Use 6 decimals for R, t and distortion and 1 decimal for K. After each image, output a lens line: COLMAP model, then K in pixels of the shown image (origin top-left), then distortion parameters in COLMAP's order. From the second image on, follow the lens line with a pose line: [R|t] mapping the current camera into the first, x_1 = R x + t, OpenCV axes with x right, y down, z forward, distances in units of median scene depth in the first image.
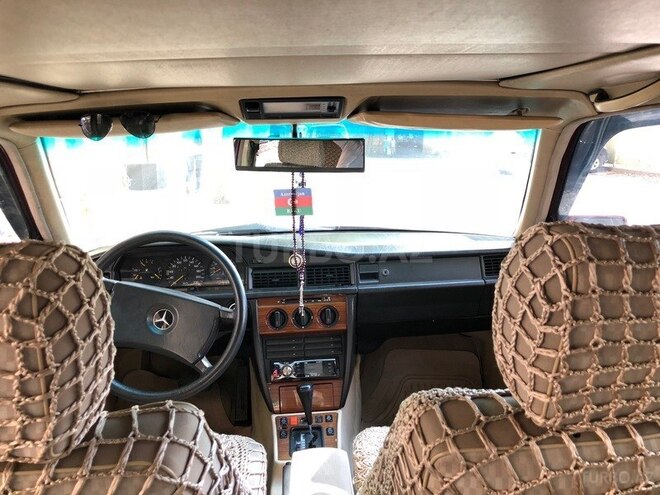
lens RADIAL K [[542.0, 0, 330.4], [0, 542.0, 246.8], [0, 0, 1]] dist [0.031666, -0.005725]
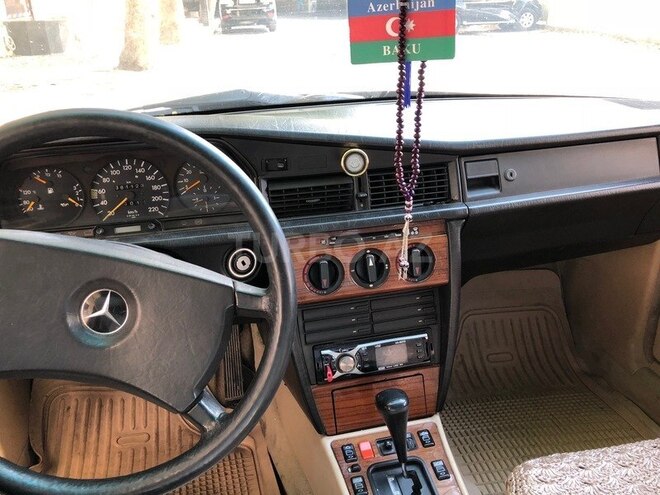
lens RADIAL K [[542.0, 0, 329.5], [0, 542.0, 248.9], [0, 0, 1]] dist [0.031666, -0.005725]
pose [[0.990180, -0.065207, 0.123656, -0.156568], [0.034604, 0.971349, 0.235126, -0.015959], [-0.135445, -0.228538, 0.964067, 0.492282]]
